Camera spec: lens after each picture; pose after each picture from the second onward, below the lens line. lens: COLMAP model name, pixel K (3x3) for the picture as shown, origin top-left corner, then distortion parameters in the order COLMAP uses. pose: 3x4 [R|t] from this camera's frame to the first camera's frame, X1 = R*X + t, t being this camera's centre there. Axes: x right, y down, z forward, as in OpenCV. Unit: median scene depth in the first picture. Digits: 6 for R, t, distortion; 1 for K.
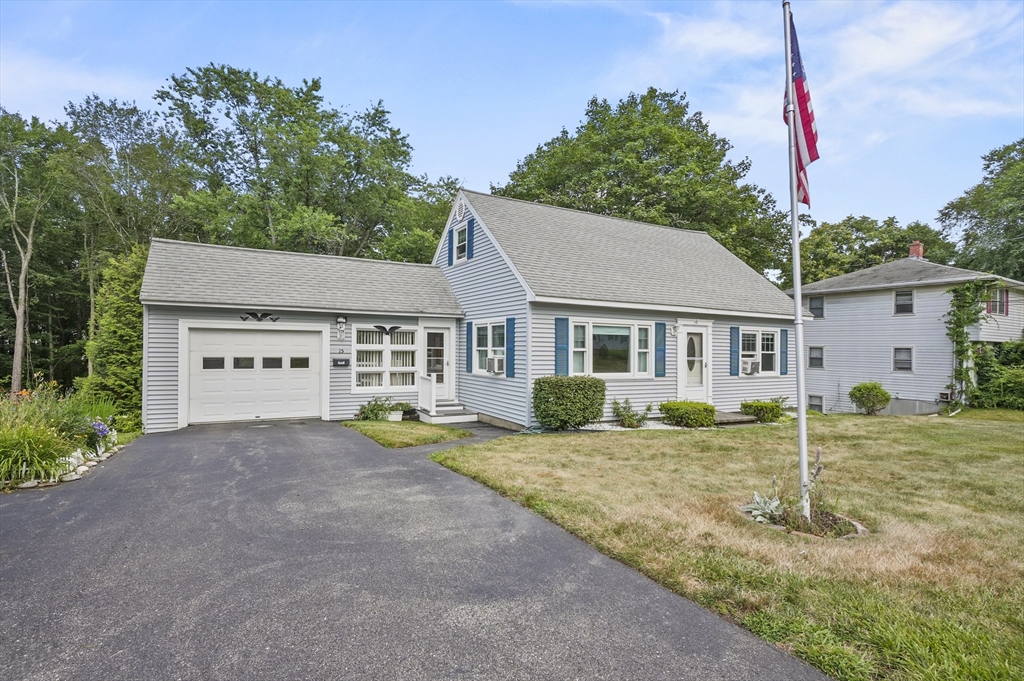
lens RADIAL K [[508.0, 0, 511.3], [0, 508.0, 340.5], [0, 0, 1]] dist [0.002159, -0.002163]
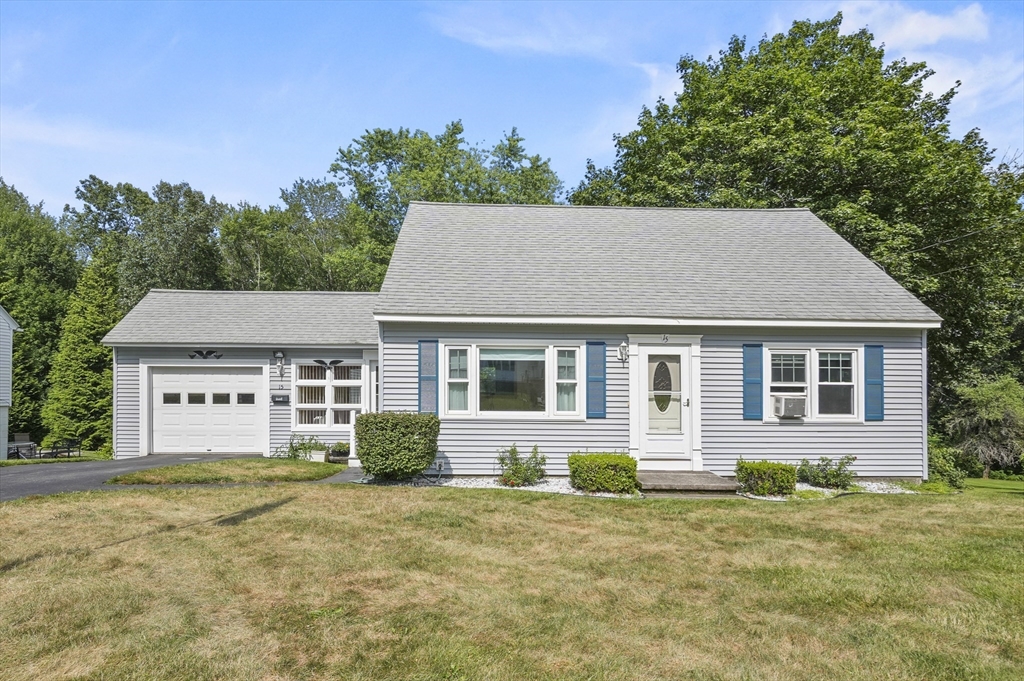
lens RADIAL K [[536.6, 0, 511.3], [0, 536.6, 390.1], [0, 0, 1]] dist [0.003607, 0.000388]
pose [[0.890426, -0.009008, -0.455038, 0.525763], [0.013146, 0.999896, 0.005929, 0.025932], [0.454937, -0.011262, 0.890452, 0.277297]]
